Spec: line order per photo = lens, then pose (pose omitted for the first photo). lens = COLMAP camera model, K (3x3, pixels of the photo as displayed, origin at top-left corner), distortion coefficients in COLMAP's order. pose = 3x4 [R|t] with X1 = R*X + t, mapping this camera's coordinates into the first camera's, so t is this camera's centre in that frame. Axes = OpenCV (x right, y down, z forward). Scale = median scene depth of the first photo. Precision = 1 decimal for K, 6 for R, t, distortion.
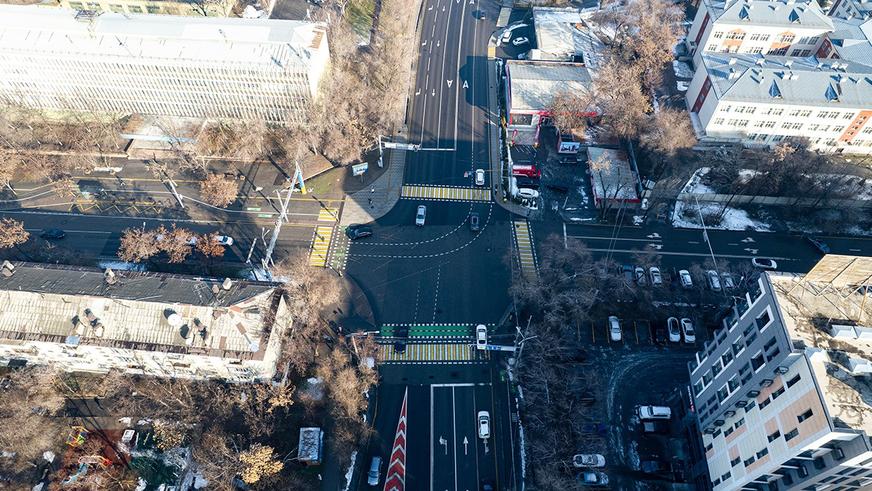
lens RADIAL K [[564.1, 0, 436.0], [0, 564.1, 245.5], [0, 0, 1]] dist [-0.073871, 0.056499]
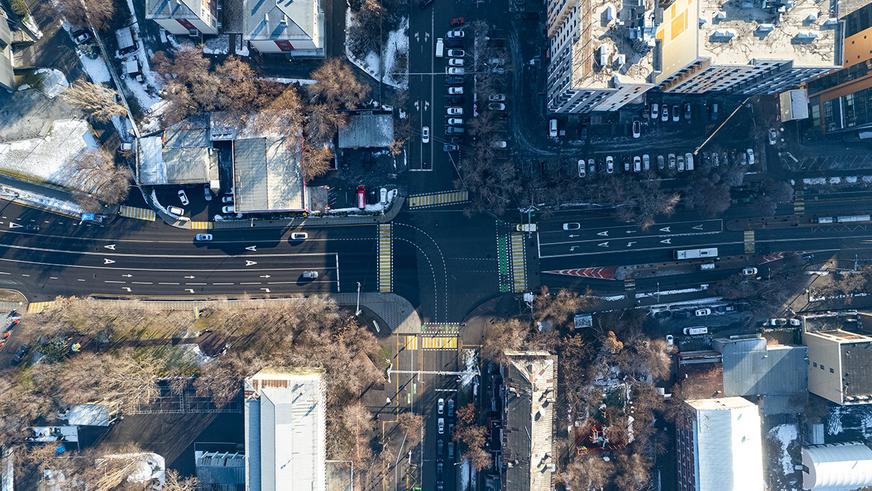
lens RADIAL K [[564.1, 0, 436.0], [0, 564.1, 245.5], [0, 0, 1]] dist [-0.073871, 0.056499]
pose [[-0.069895, -0.996640, -0.042702, 0.097134], [0.783372, -0.081341, 0.616208, -0.823004], [-0.617611, 0.009619, 0.786425, -0.109258]]
